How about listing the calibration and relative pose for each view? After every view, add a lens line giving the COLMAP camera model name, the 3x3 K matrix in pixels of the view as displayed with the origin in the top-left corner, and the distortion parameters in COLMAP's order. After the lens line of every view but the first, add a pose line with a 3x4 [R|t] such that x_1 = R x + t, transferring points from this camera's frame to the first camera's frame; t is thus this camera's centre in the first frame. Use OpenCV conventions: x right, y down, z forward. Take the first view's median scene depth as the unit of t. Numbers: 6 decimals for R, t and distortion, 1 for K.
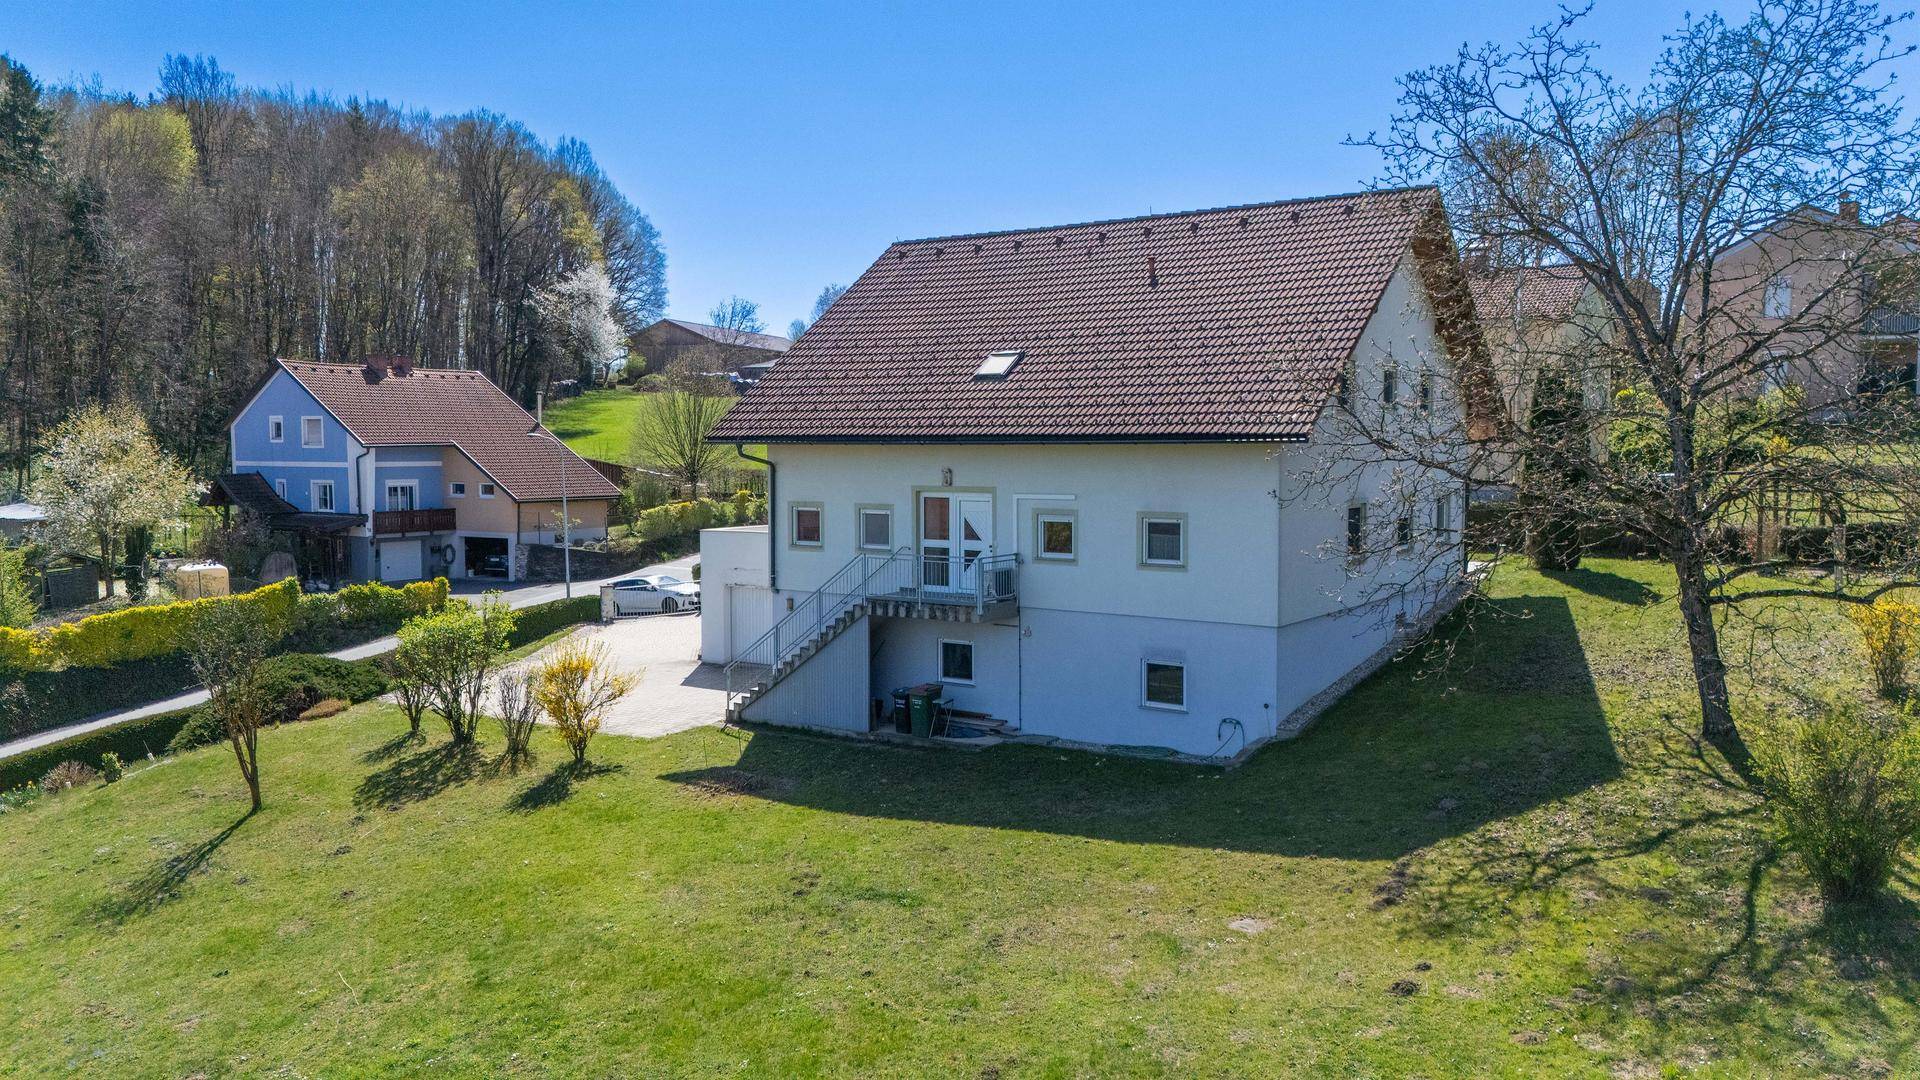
lens RADIAL K [[1421.2, 0, 991.8], [0, 1421.2, 542.7], [0, 0, 1]] dist [0.064760, -0.000709]
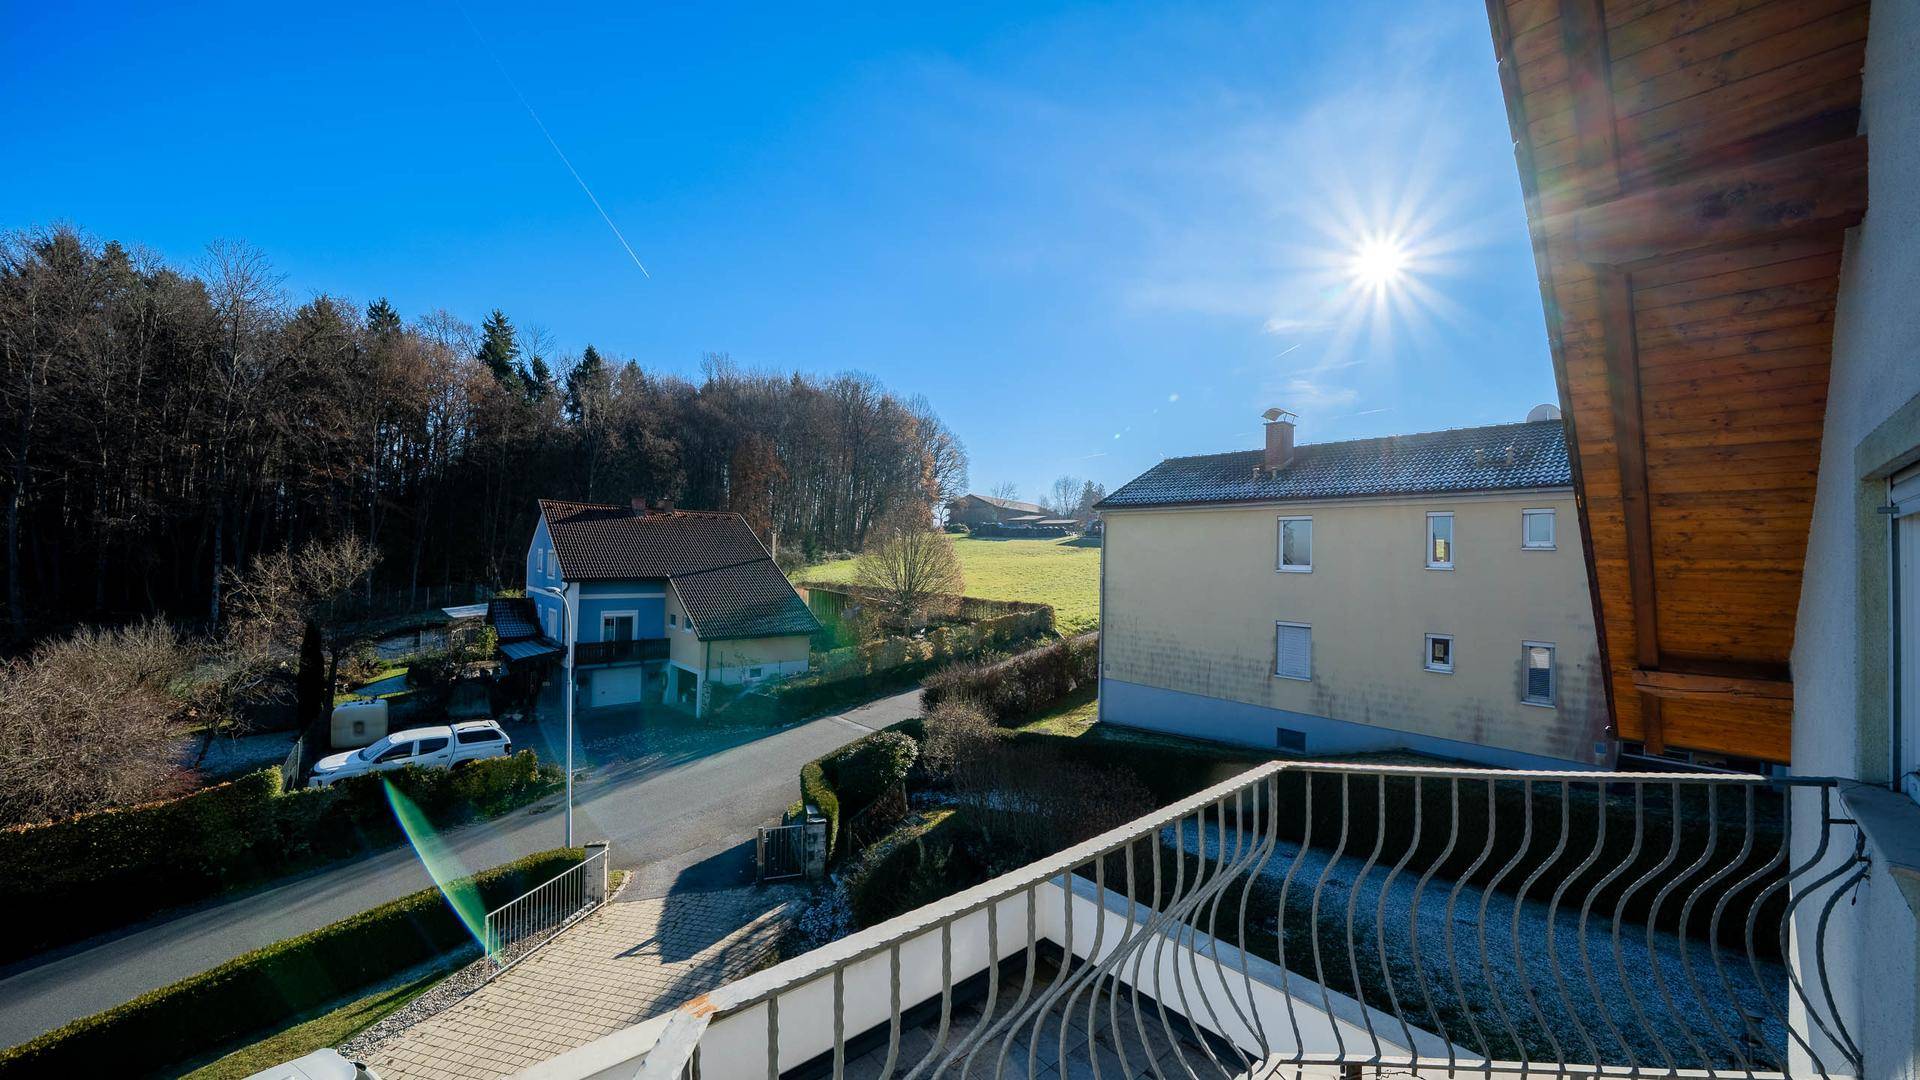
lens RADIAL K [[674.3, 0, 953.5], [0, 674.3, 549.0], [0, 0, 1]] dist [-0.019986, -0.000030]
pose [[0.962439, 0.017556, -0.270929, -0.092705], [-0.040693, 0.995962, -0.080018, -0.121665], [0.268430, 0.088038, 0.959268, 1.220498]]
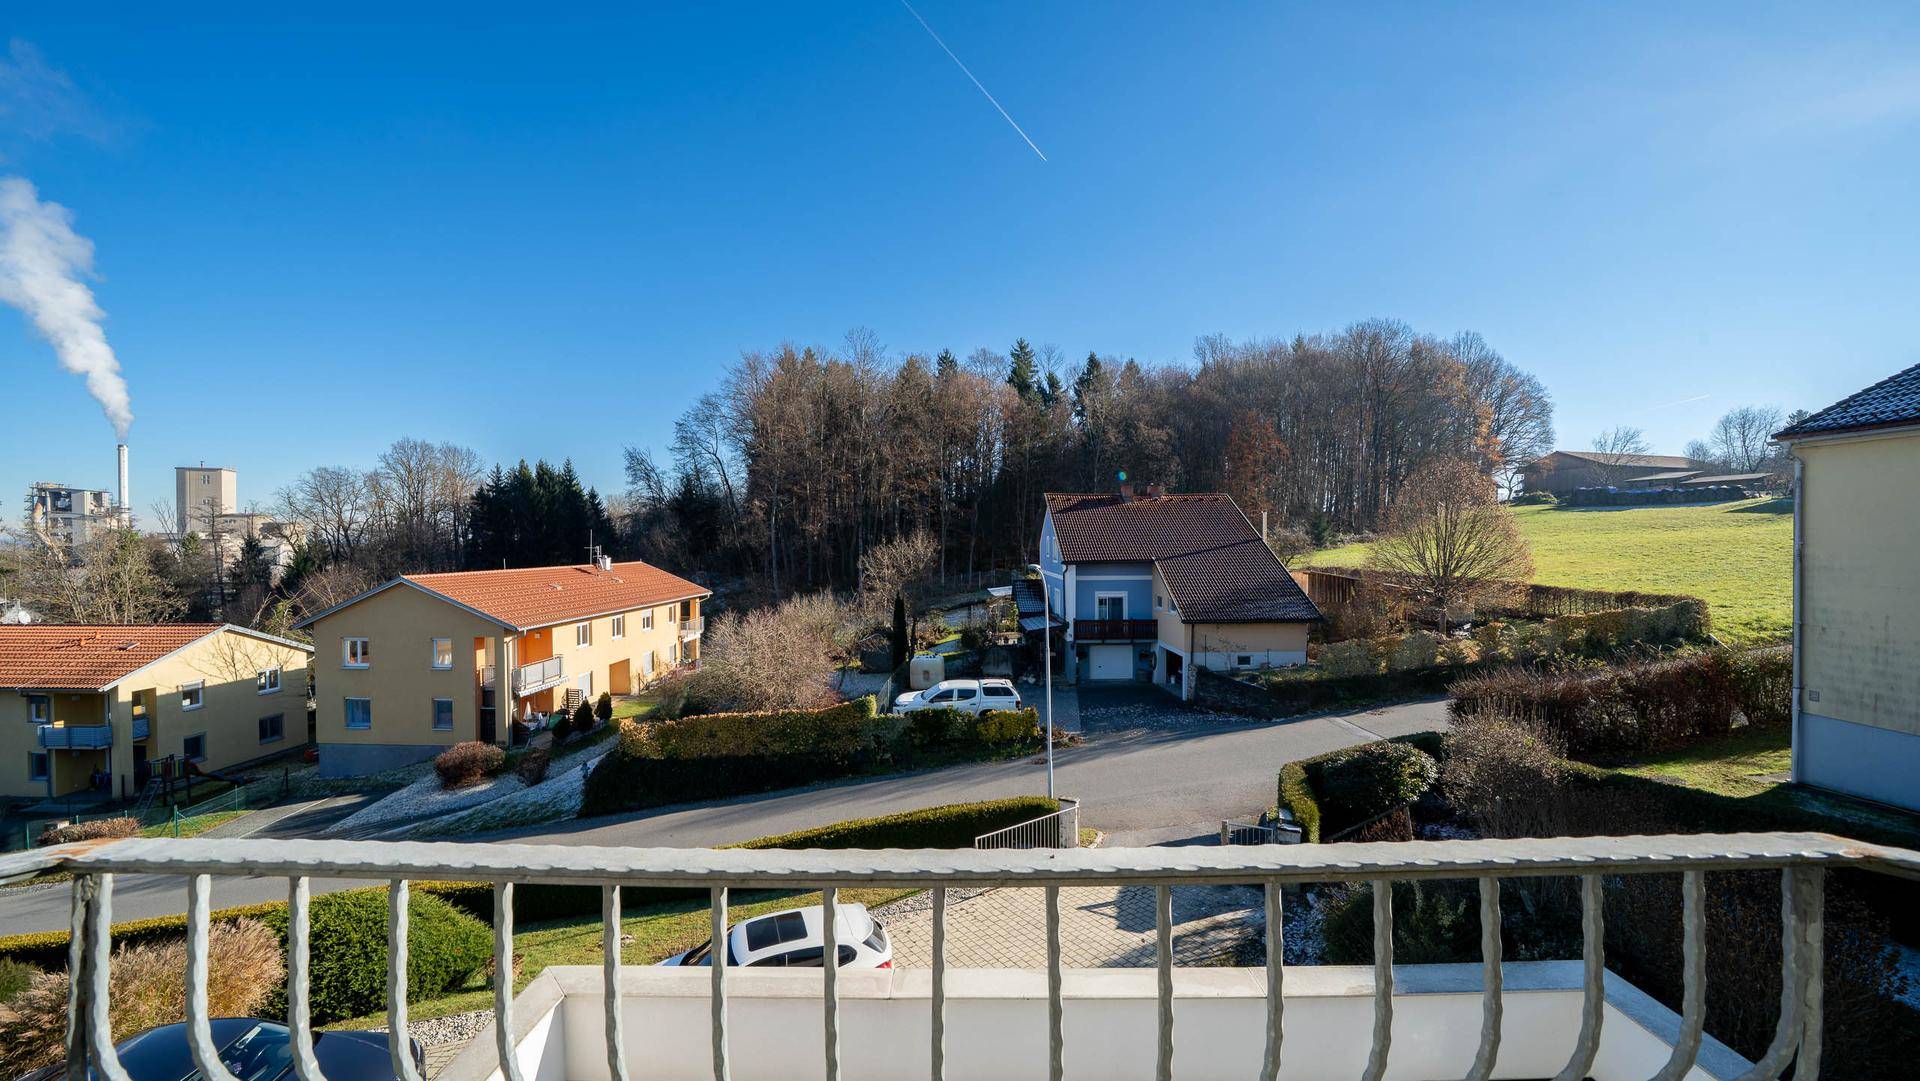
lens RADIAL K [[674.3, 0, 953.5], [0, 674.3, 549.5], [0, 0, 1]] dist [-0.019986, -0.000030]
pose [[0.545588, 0.007039, -0.838024, -0.078587], [-0.053004, 0.998253, -0.026123, -0.115302], [0.836376, 0.058672, 0.545007, 1.255040]]
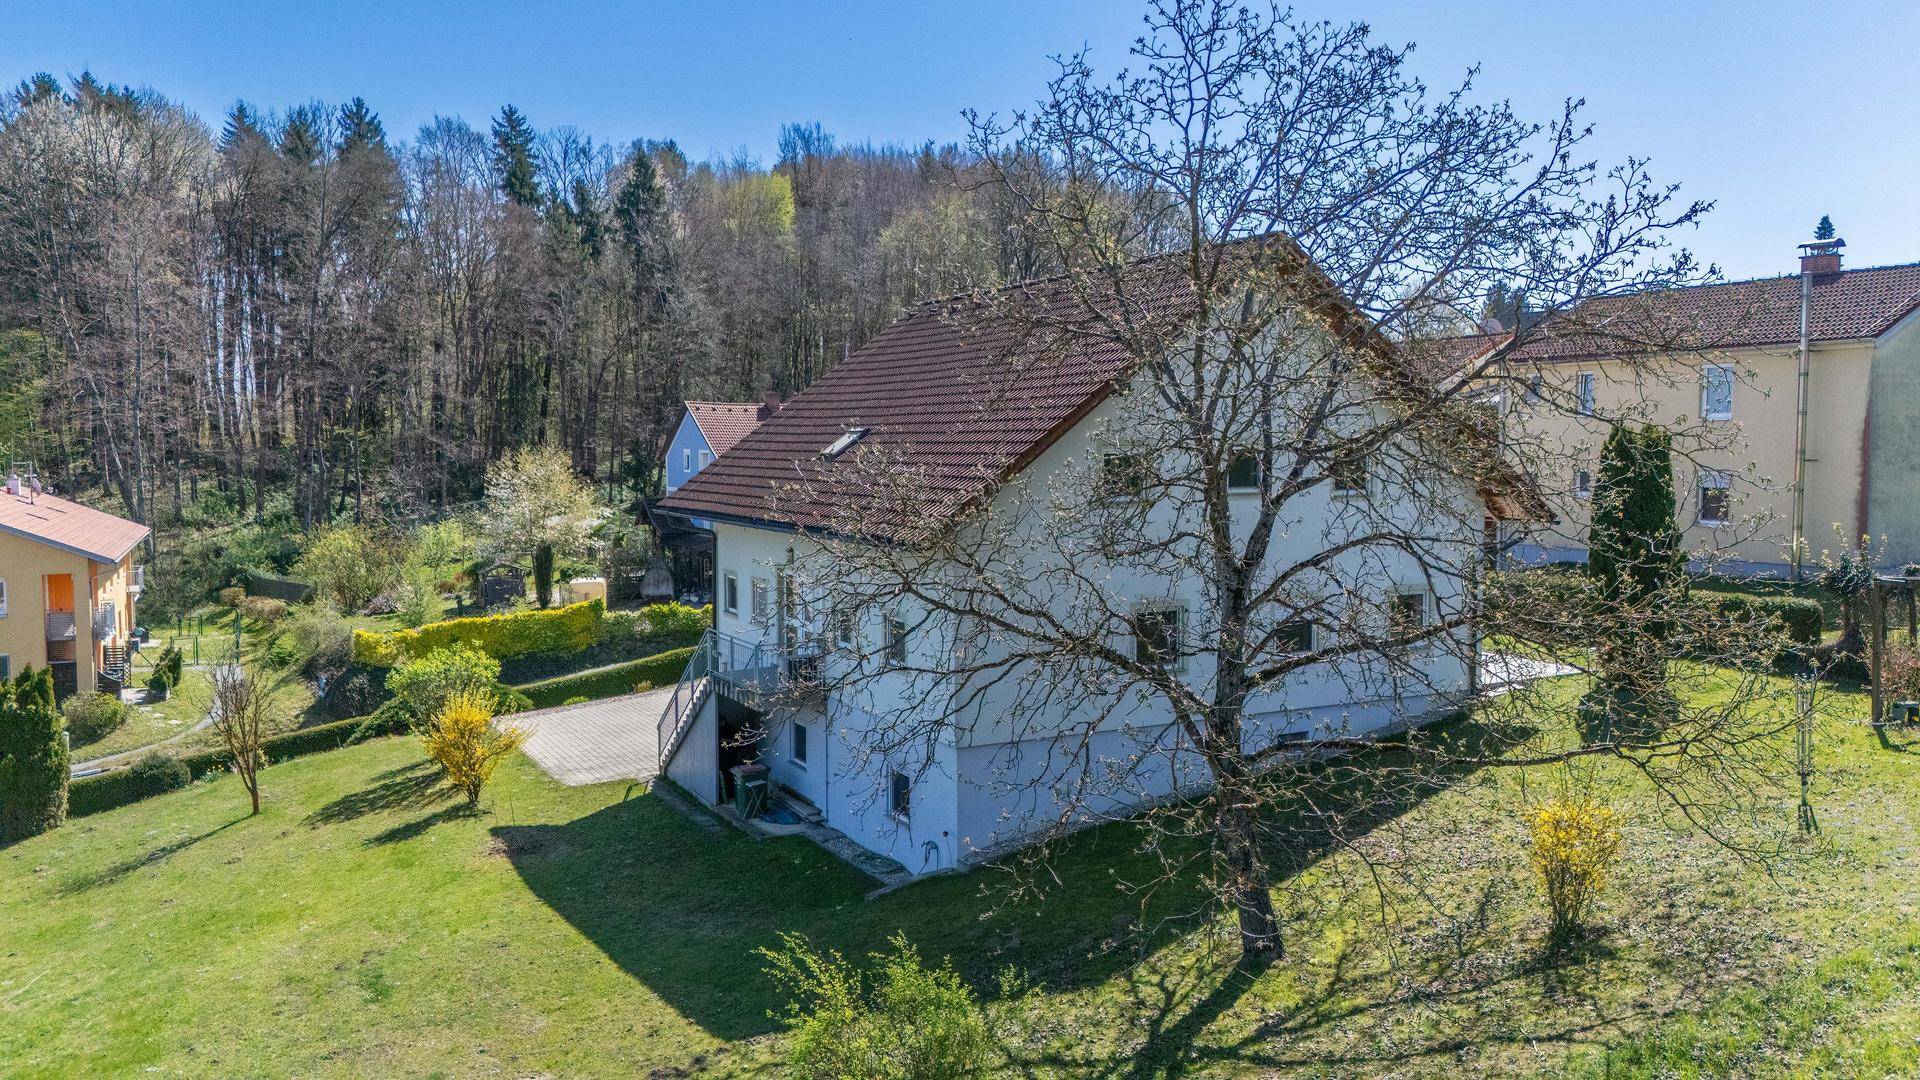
lens RADIAL K [[1444.4, 0, 960.2], [0, 1444.4, 531.9], [0, 0, 1]] dist [0.111782, -0.092563]
pose [[0.879240, 0.030297, -0.475414, 0.547200], [-0.032268, 0.999471, 0.004018, -0.070298], [0.475284, 0.011808, 0.879753, 0.166630]]
